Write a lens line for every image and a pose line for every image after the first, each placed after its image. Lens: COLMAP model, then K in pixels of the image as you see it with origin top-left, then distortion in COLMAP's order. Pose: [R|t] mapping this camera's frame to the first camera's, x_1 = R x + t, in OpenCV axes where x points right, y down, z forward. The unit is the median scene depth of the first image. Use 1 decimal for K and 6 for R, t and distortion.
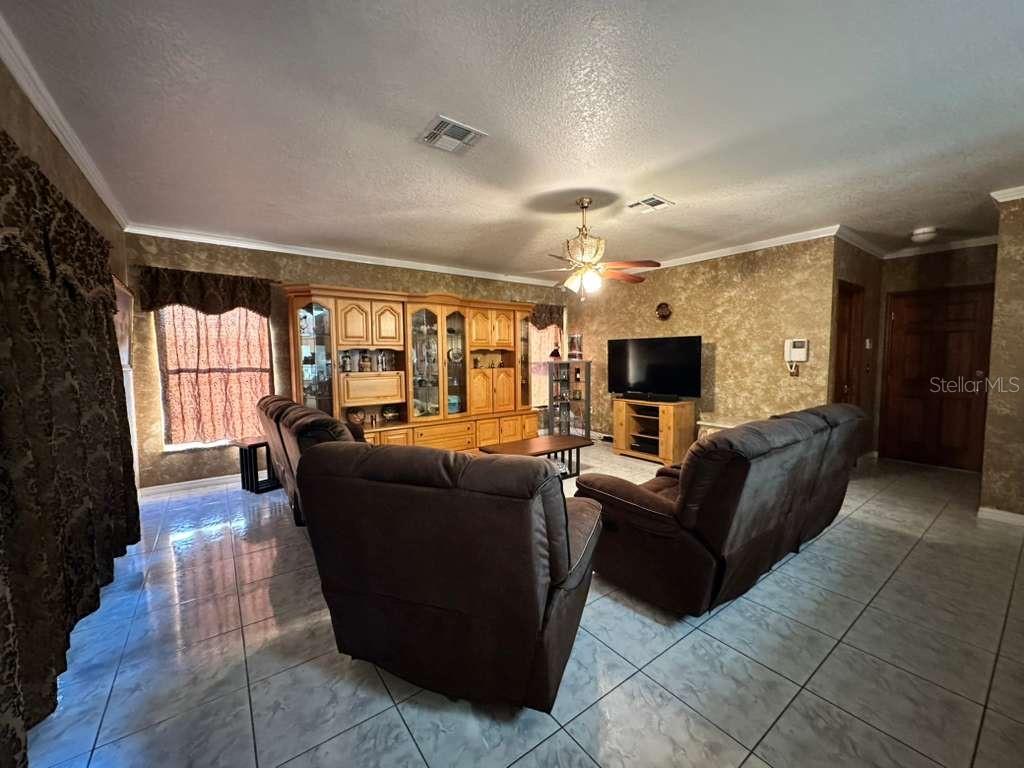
lens RADIAL K [[409.6, 0, 521.6], [0, 409.6, 383.9], [0, 0, 1]] dist [-0.002739, 0.000987]
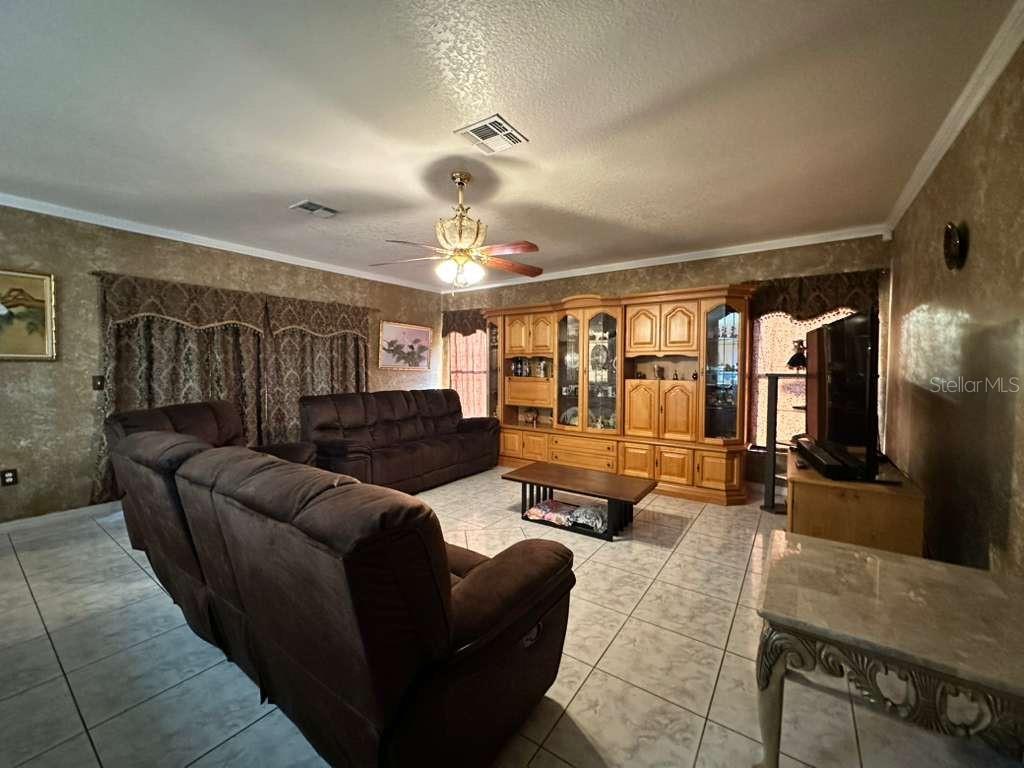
lens RADIAL K [[409.6, 0, 519.3], [0, 409.6, 382.3], [0, 0, 1]] dist [-0.002739, 0.000987]
pose [[0.313976, 0.050512, -0.948086, 0.631595], [-0.063171, 0.997482, 0.032223, -0.045911], [0.947327, 0.049774, 0.316376, 0.560481]]
